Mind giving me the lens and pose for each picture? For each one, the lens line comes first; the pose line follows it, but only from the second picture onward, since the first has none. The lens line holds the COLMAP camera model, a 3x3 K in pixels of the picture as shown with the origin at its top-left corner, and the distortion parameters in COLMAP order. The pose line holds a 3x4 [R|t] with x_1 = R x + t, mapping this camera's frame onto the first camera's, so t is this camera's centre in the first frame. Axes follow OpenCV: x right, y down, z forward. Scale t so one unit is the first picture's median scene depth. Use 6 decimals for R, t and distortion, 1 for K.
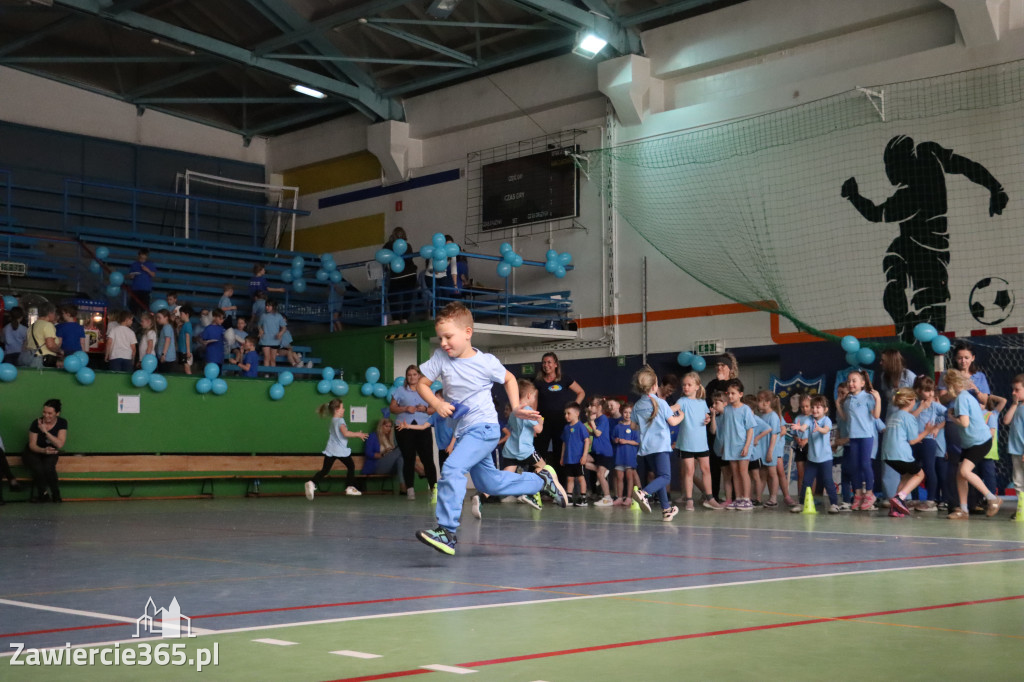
lens RADIAL K [[1481.3, 0, 514.8], [0, 1481.3, 342.8], [0, 0, 1]] dist [0.112572, 0.000000]
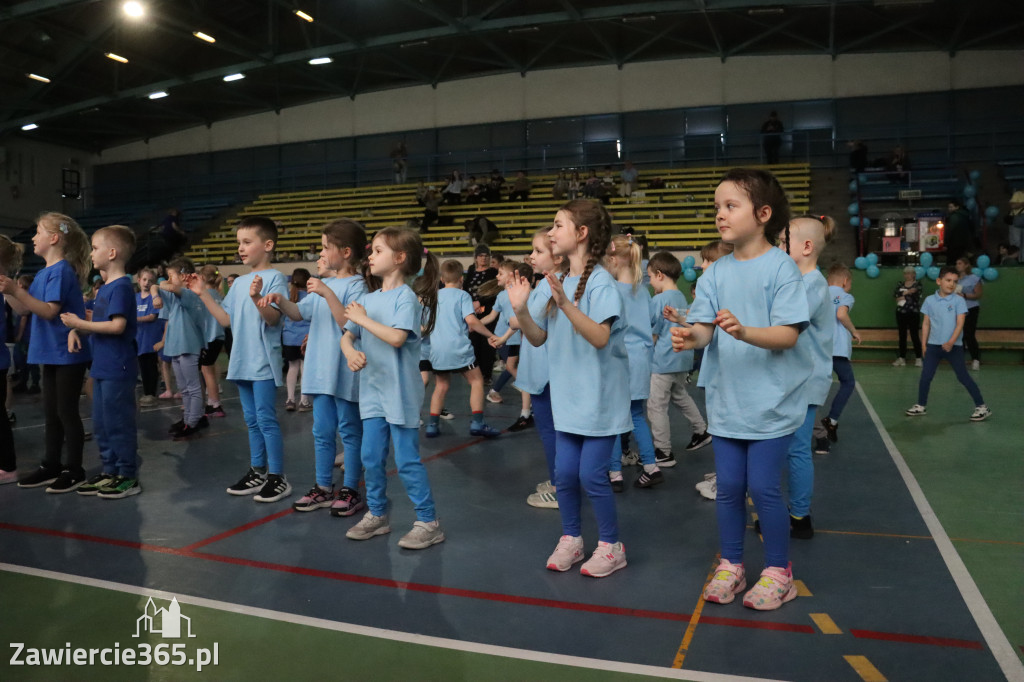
lens RADIAL K [[859.1, 0, 516.0], [0, 859.1, 354.7], [0, 0, 1]] dist [-0.170795, 0.142675]
pose [[0.434702, 0.039702, -0.899699, 0.225043], [0.071619, 0.994340, 0.078482, 0.013562], [0.897722, -0.098552, 0.429398, 0.328046]]
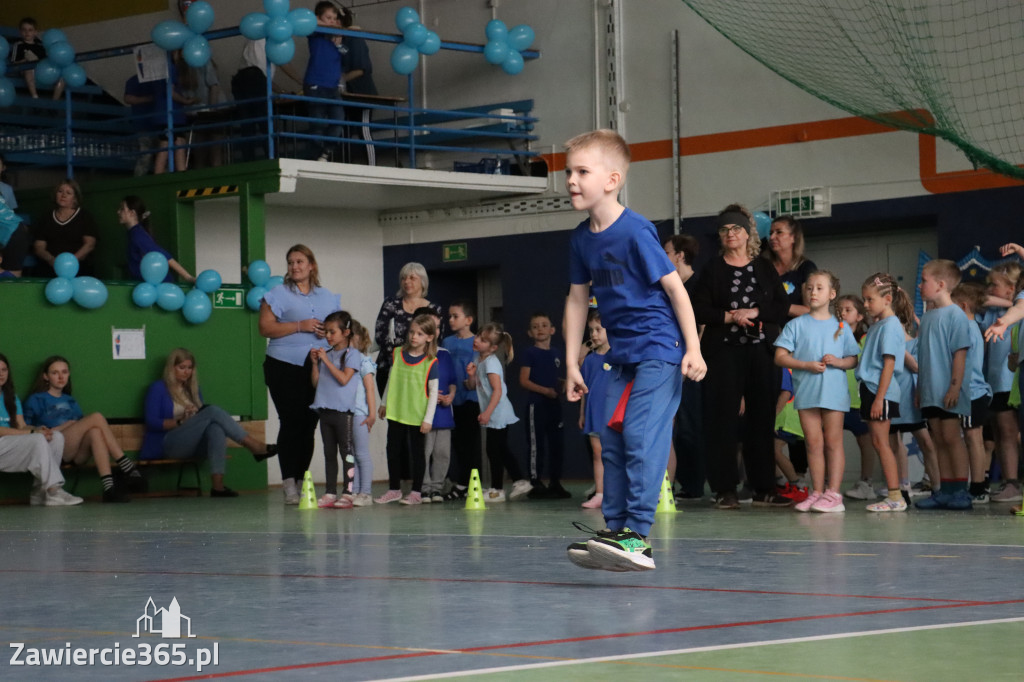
lens RADIAL K [[2856.6, 0, 518.2], [0, 2856.6, 348.1], [0, 0, 1]] dist [0.614134, 0.000000]
pose [[0.999350, -0.018698, 0.030836, -0.000627], [0.017085, 0.998514, 0.051745, -0.000160], [-0.031758, -0.051184, 0.998184, -0.010531]]
